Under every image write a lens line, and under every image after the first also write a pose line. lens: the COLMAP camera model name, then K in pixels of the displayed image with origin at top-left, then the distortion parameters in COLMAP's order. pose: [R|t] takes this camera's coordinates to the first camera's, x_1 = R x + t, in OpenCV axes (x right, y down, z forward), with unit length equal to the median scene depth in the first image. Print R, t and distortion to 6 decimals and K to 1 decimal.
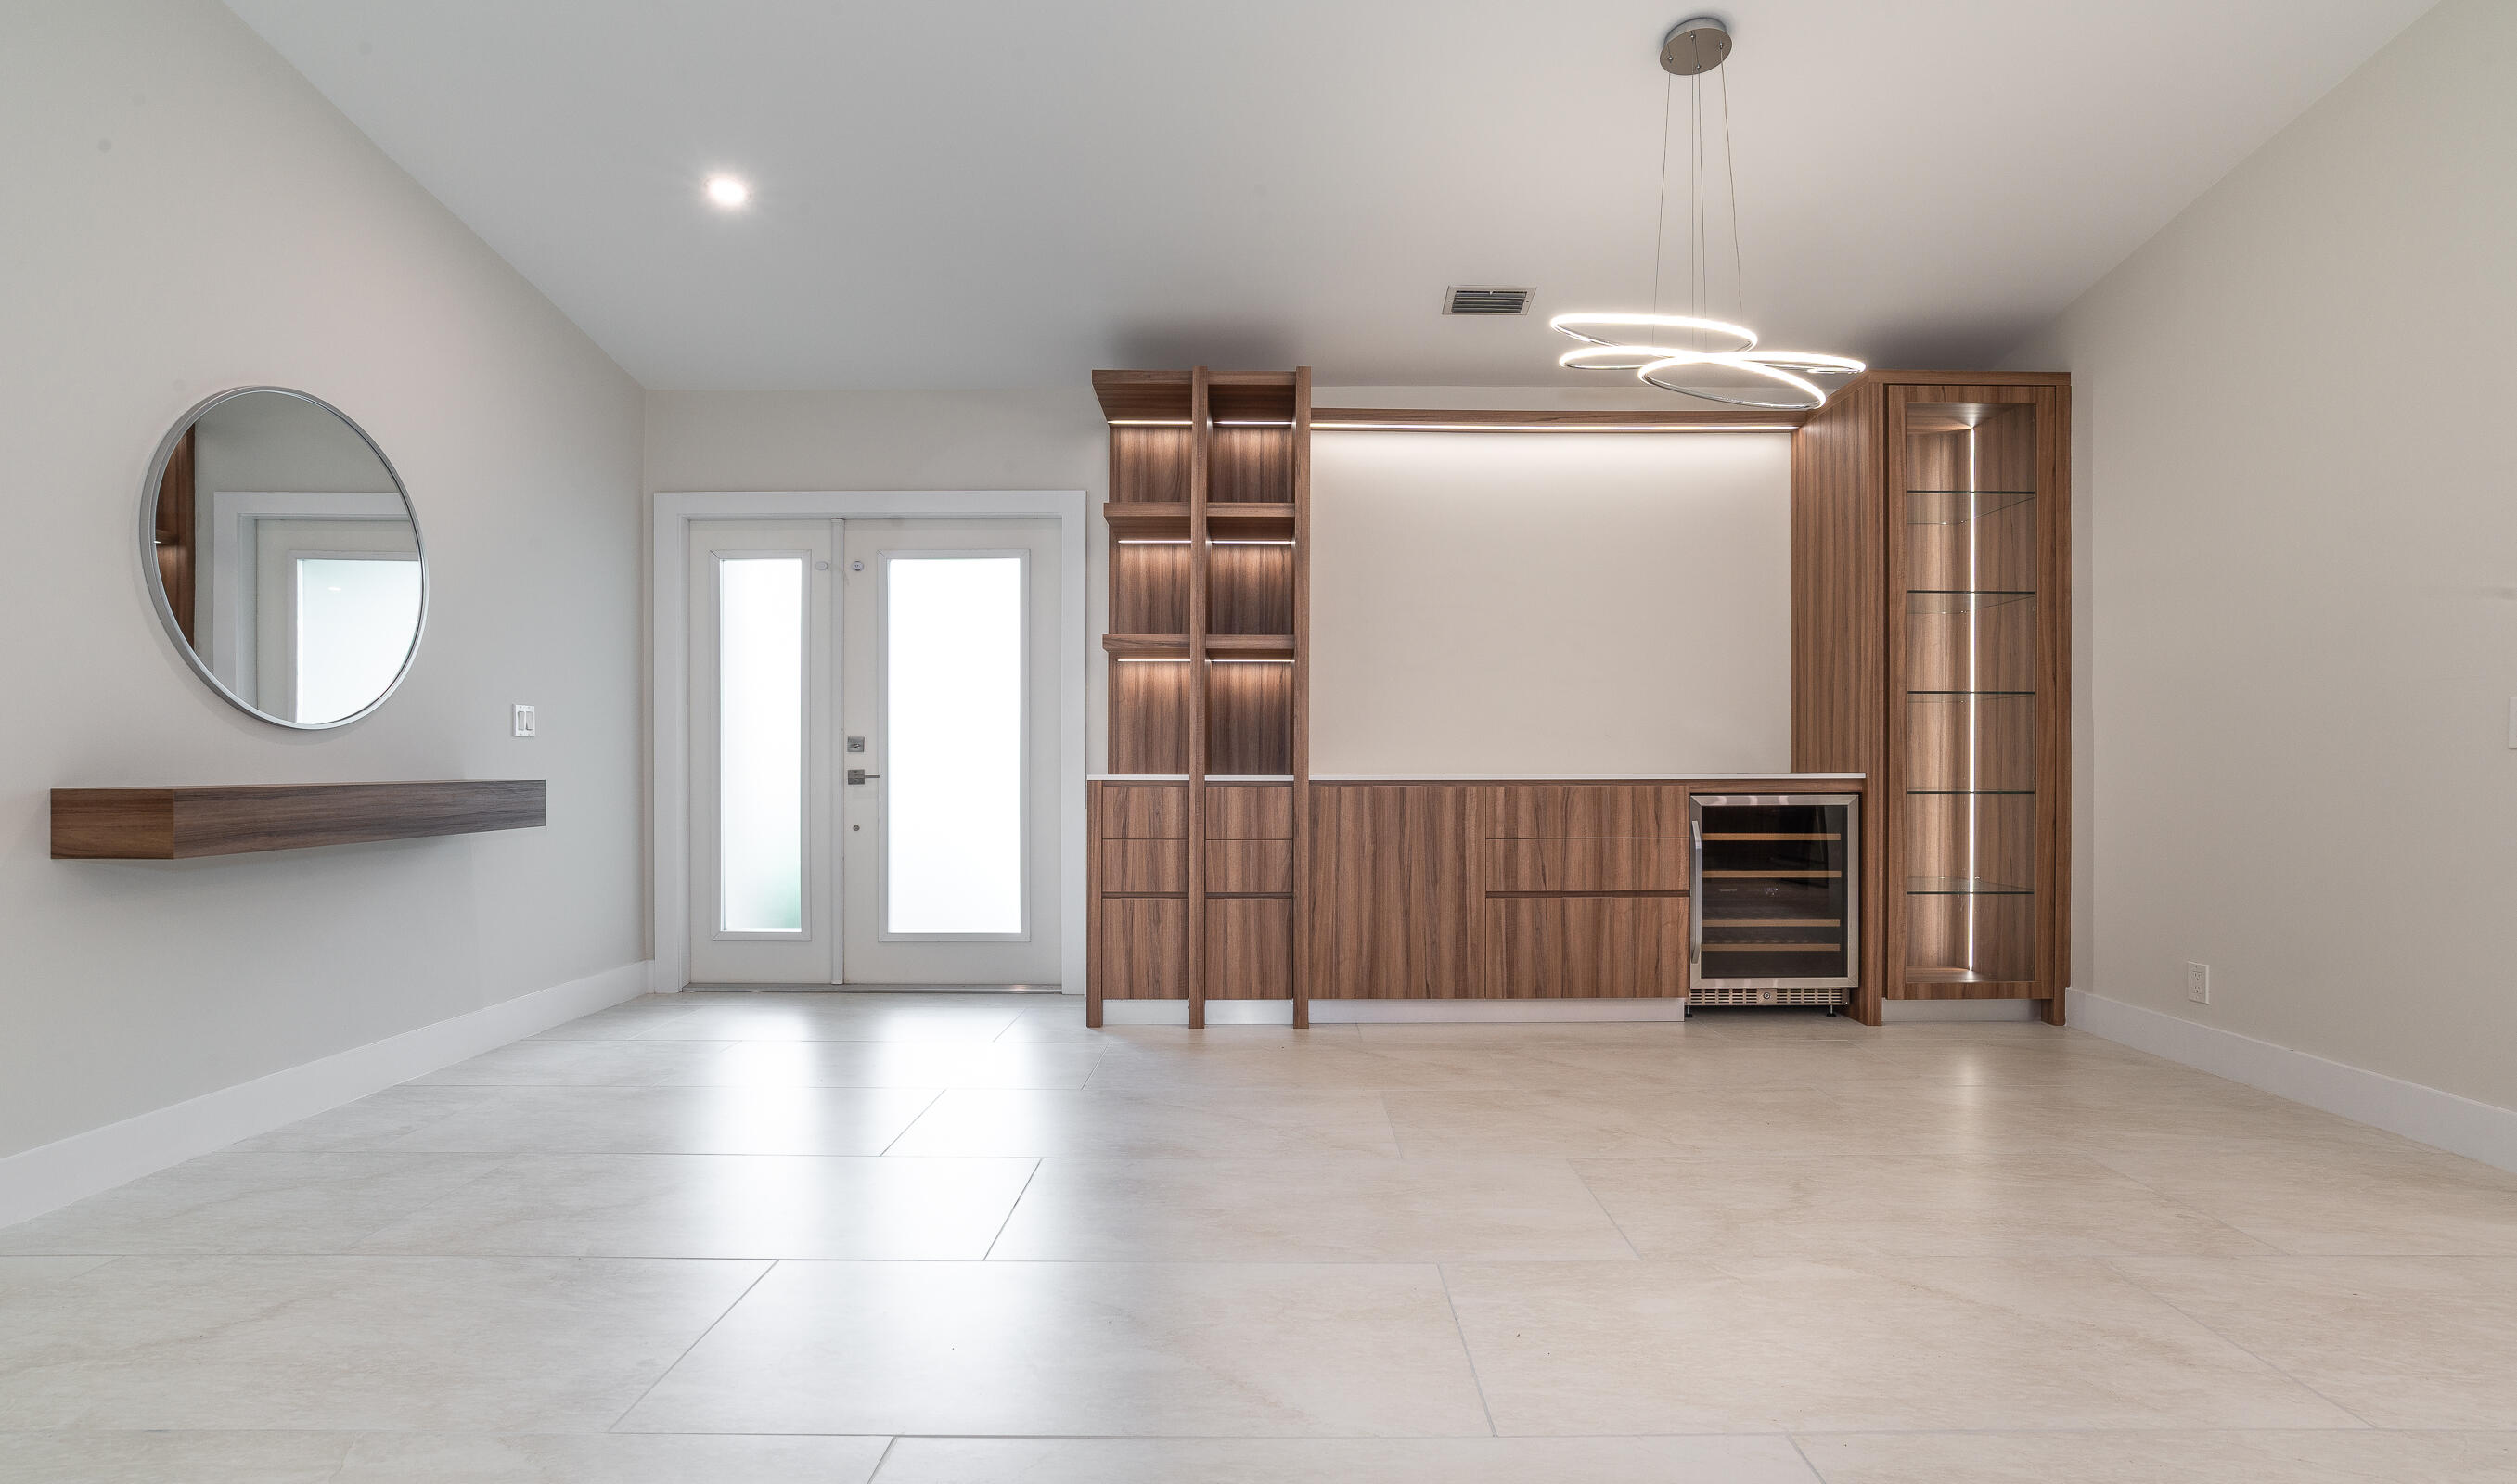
lens RADIAL K [[1245.5, 0, 1256.8], [0, 1245.5, 765.4], [0, 0, 1]] dist [-0.029305, 0.012088]
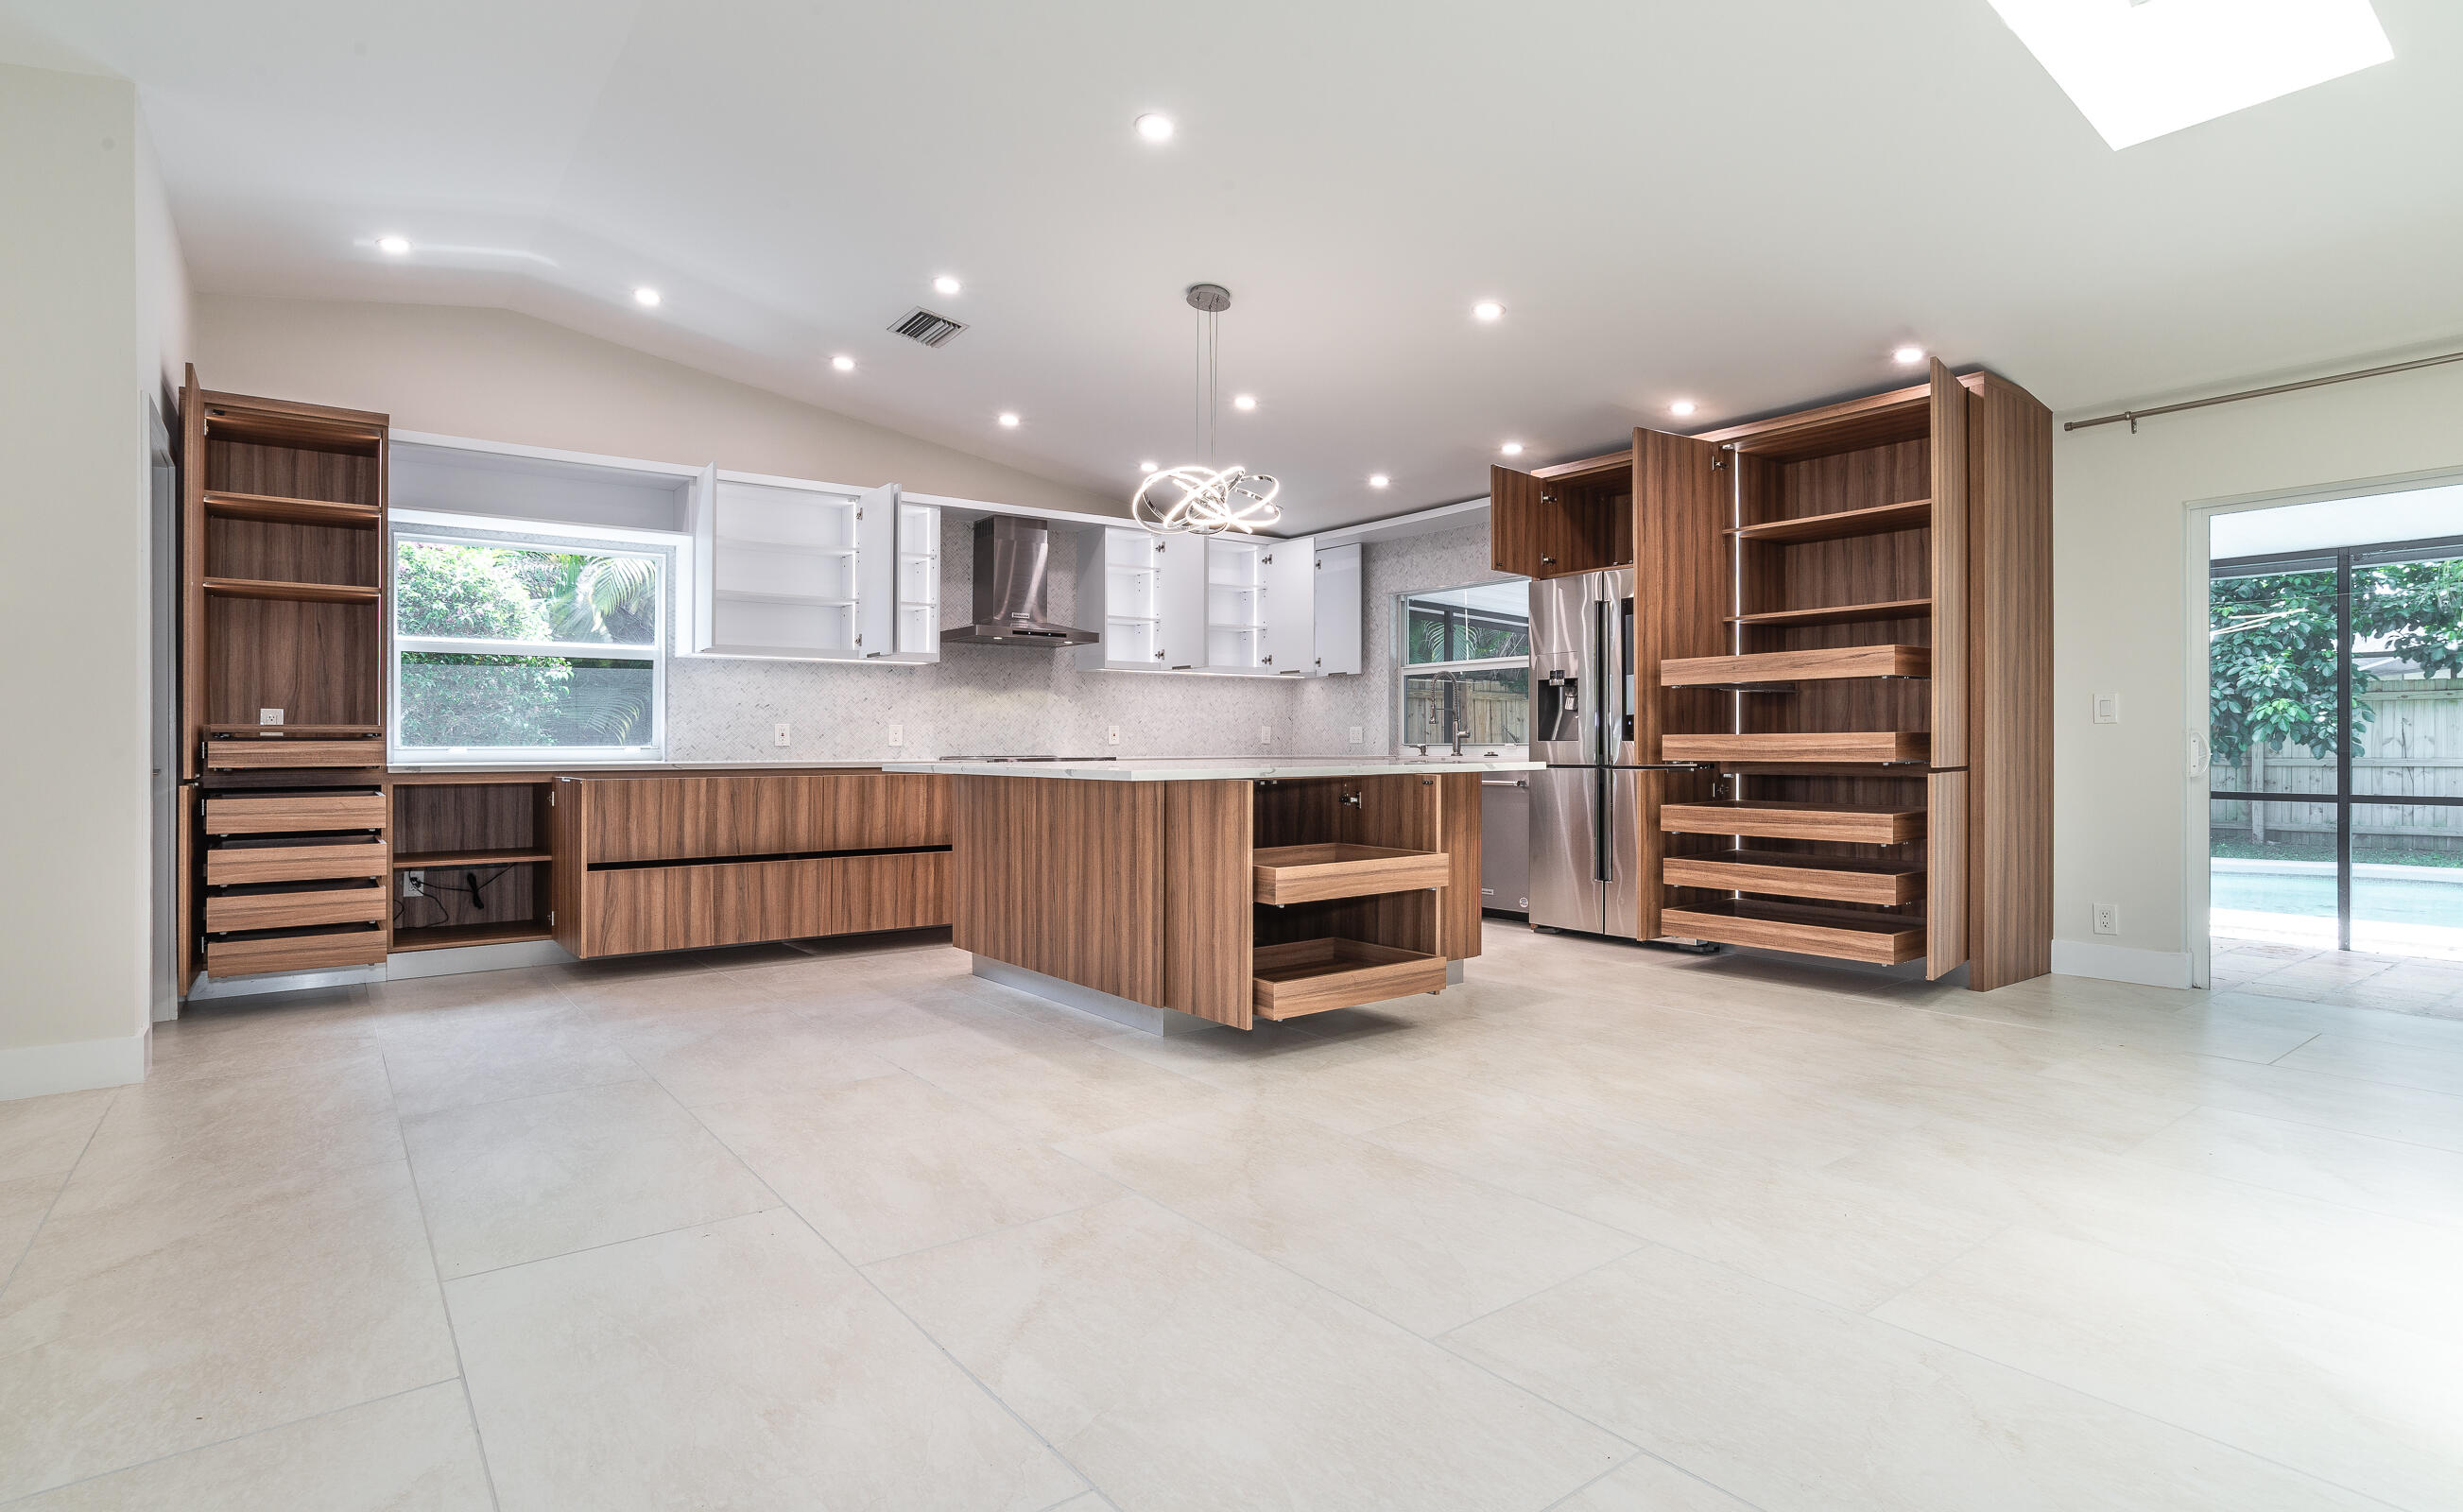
lens RADIAL K [[1225.4, 0, 1225.2], [0, 1225.4, 743.2], [0, 0, 1]] dist [-0.036055, 0.021582]
pose [[-0.606657, 0.006809, 0.794935, -0.421914], [0.008371, 0.999963, -0.002176, -0.005591], [-0.794920, 0.005334, -0.606691, 0.430735]]
